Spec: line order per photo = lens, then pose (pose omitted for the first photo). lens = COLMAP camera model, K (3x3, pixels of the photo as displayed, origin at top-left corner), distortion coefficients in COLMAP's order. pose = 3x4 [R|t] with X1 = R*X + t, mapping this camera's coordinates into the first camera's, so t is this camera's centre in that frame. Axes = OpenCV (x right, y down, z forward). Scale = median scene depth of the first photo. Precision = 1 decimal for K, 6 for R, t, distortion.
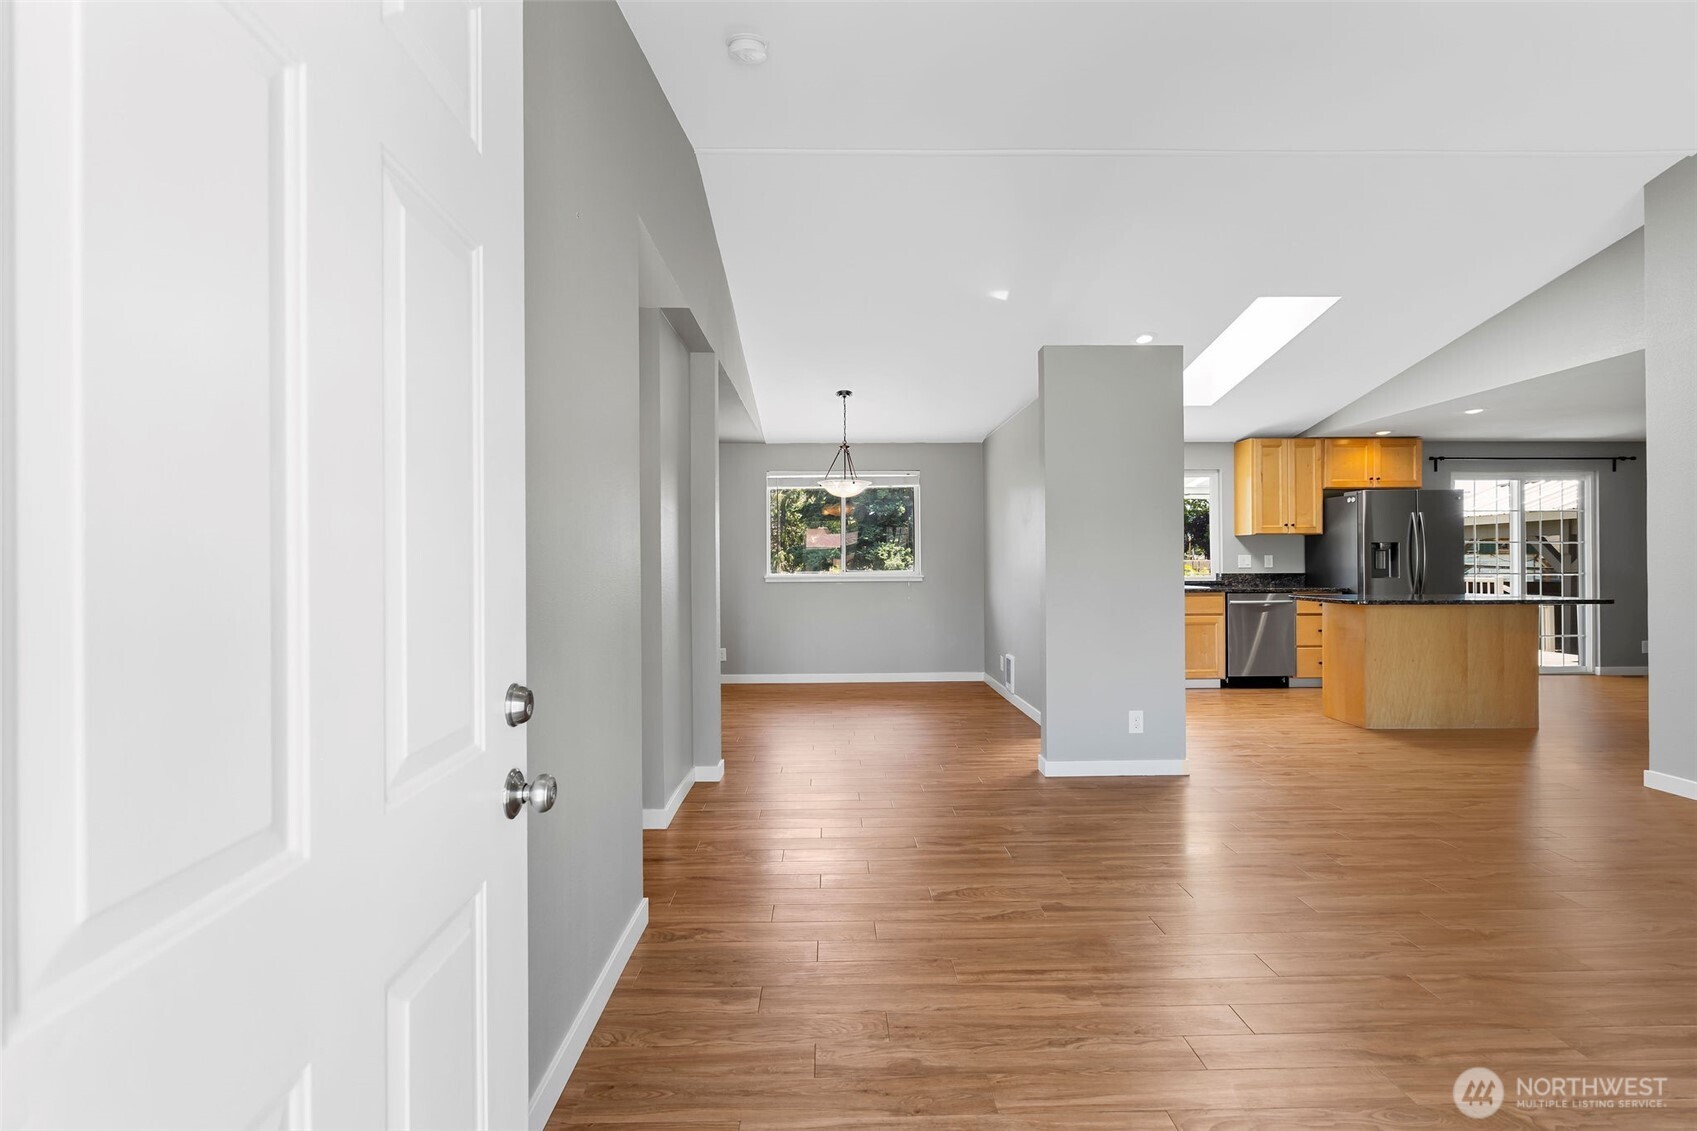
lens RADIAL K [[758.8, 0, 844.3], [0, 758.8, 559.7], [0, 0, 1]] dist [-0.007352, 0.000012]
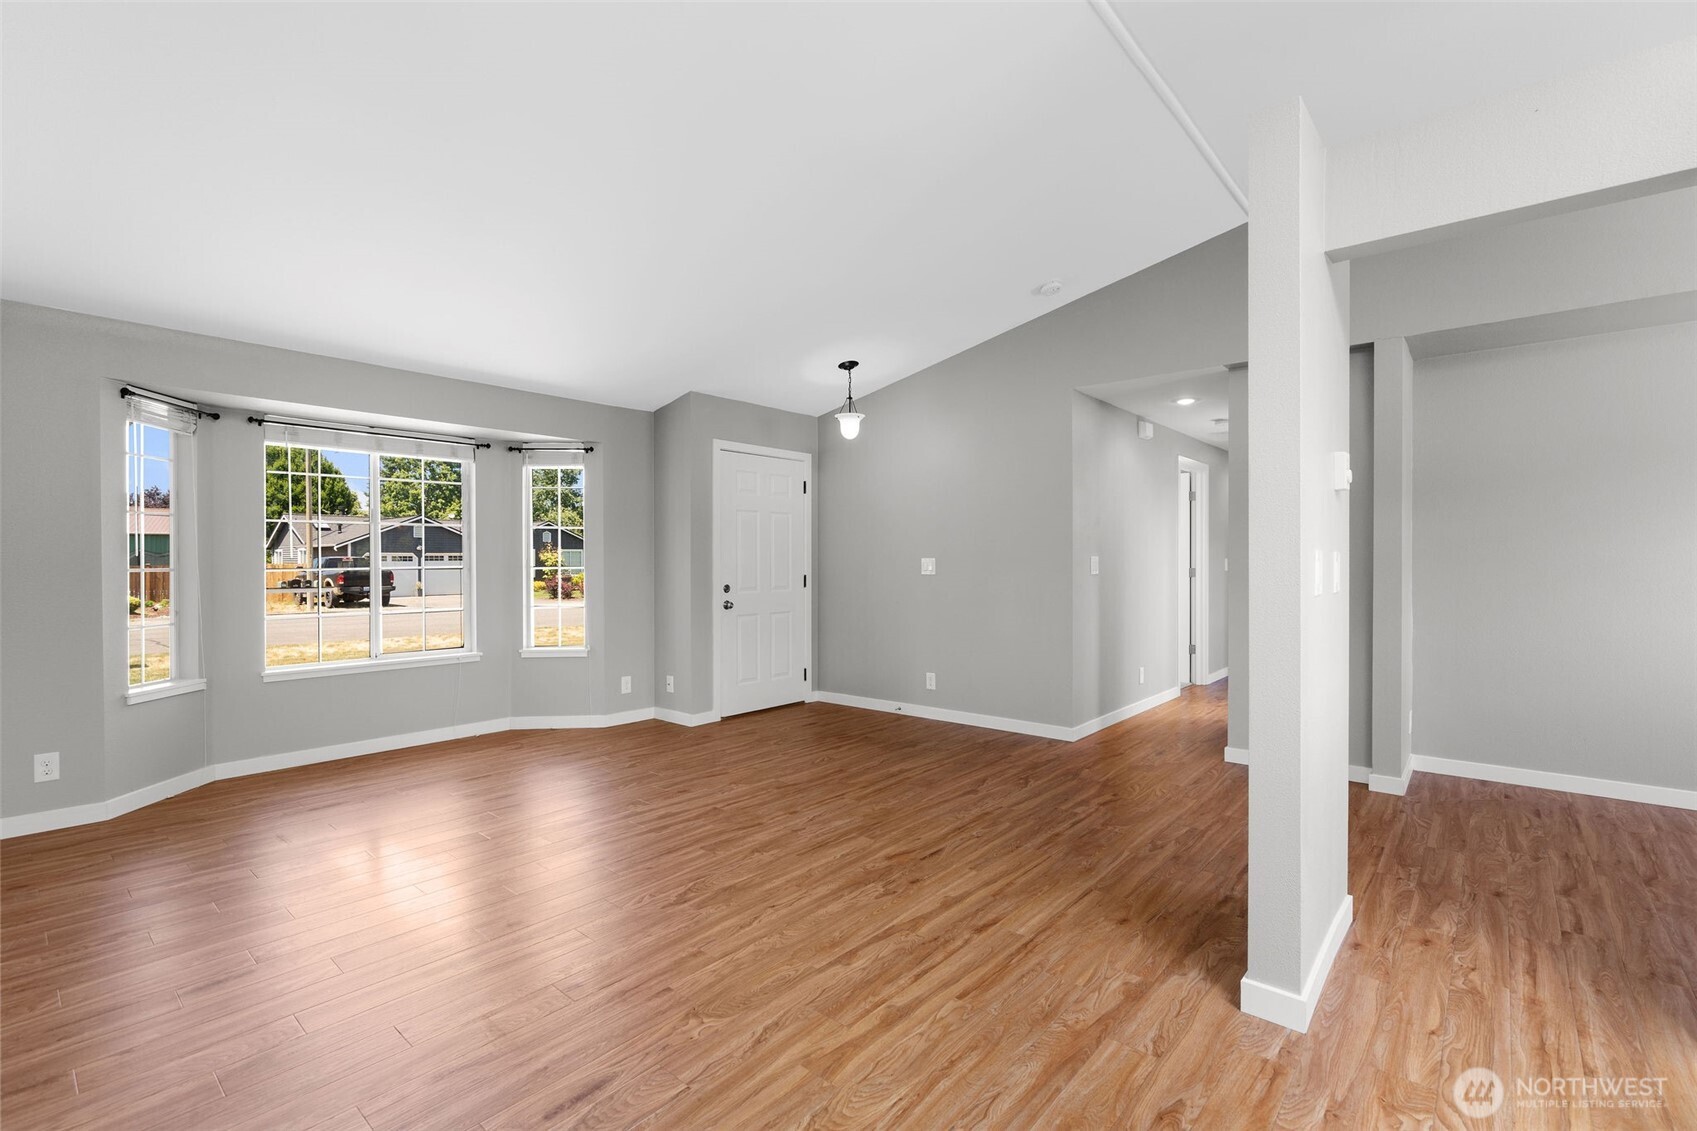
lens RADIAL K [[758.8, 0, 845.9], [0, 758.8, 562.9], [0, 0, 1]] dist [-0.007352, 0.000012]
pose [[-0.664887, 0.012982, -0.746831, 1.287723], [0.008356, 0.999916, 0.009941, -0.014610], [0.746897, 0.000369, -0.664940, 1.485139]]
